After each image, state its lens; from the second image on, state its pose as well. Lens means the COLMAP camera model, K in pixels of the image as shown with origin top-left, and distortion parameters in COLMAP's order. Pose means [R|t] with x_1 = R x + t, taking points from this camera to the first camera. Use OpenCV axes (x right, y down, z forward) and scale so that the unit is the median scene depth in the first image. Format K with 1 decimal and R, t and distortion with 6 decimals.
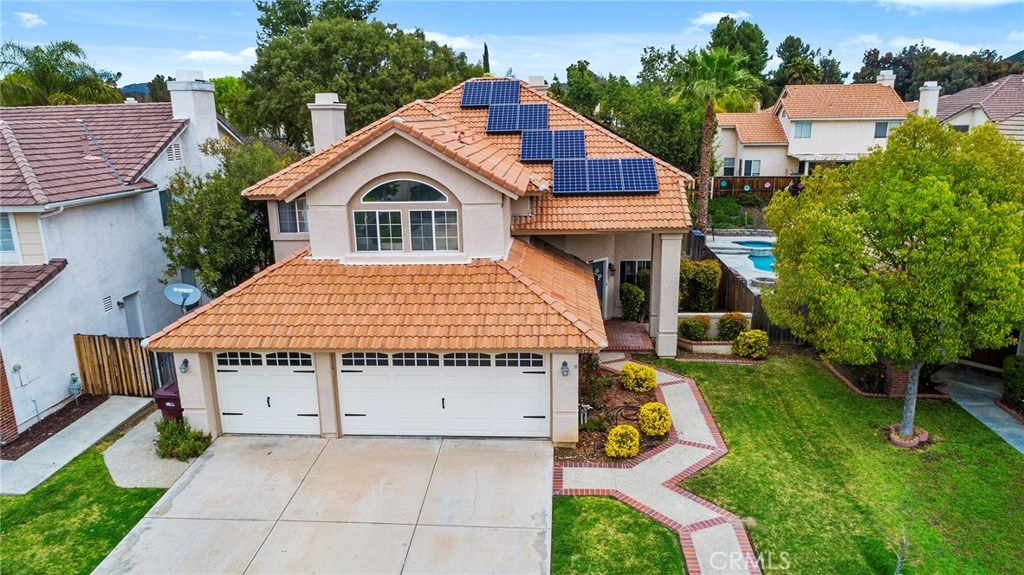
lens RADIAL K [[686.7, 0, 512.0], [0, 686.7, 287.5], [0, 0, 1]] dist [-0.003824, 0.000711]
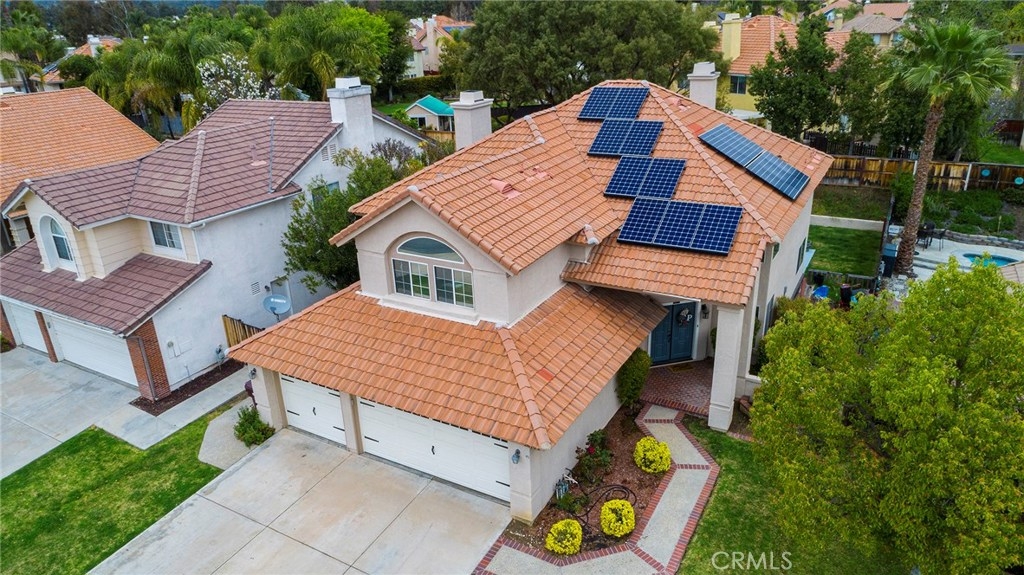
lens RADIAL K [[688.9, 0, 512.0], [0, 688.9, 287.5], [0, 0, 1]] dist [-0.009187, -0.000967]
pose [[0.900876, 0.150350, -0.407207, 0.401711], [-0.088111, 0.981908, 0.167612, -0.269223], [0.425040, -0.115118, 0.897825, 0.085896]]
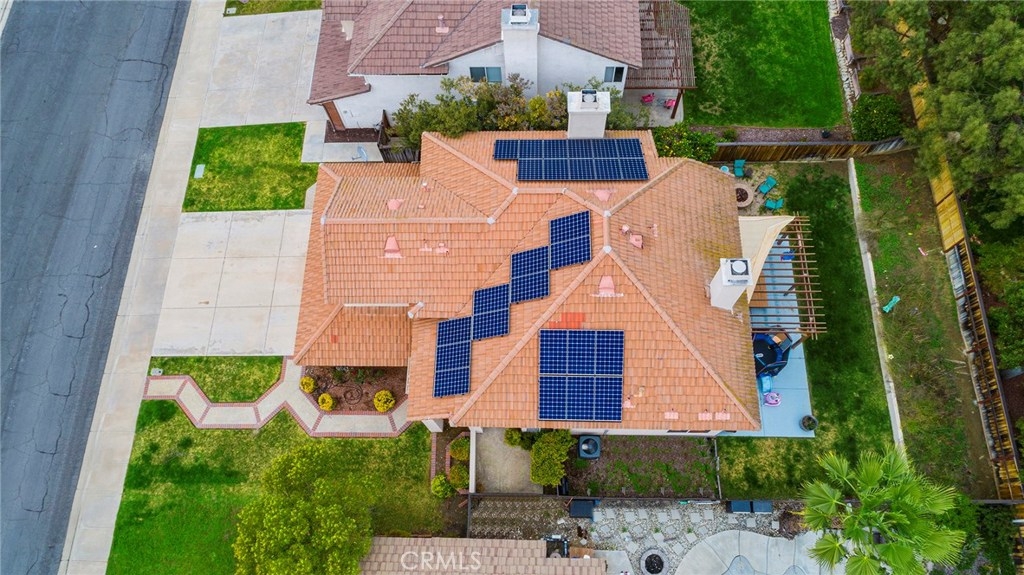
lens RADIAL K [[696.0, 0, 512.0], [0, 696.0, 287.5], [0, 0, 1]] dist [-0.003685, -0.000542]
pose [[0.050553, 0.938110, -0.342628, 0.587221], [-0.204163, 0.345529, 0.915930, -1.802039], [0.977631, 0.023649, 0.208995, 1.042549]]
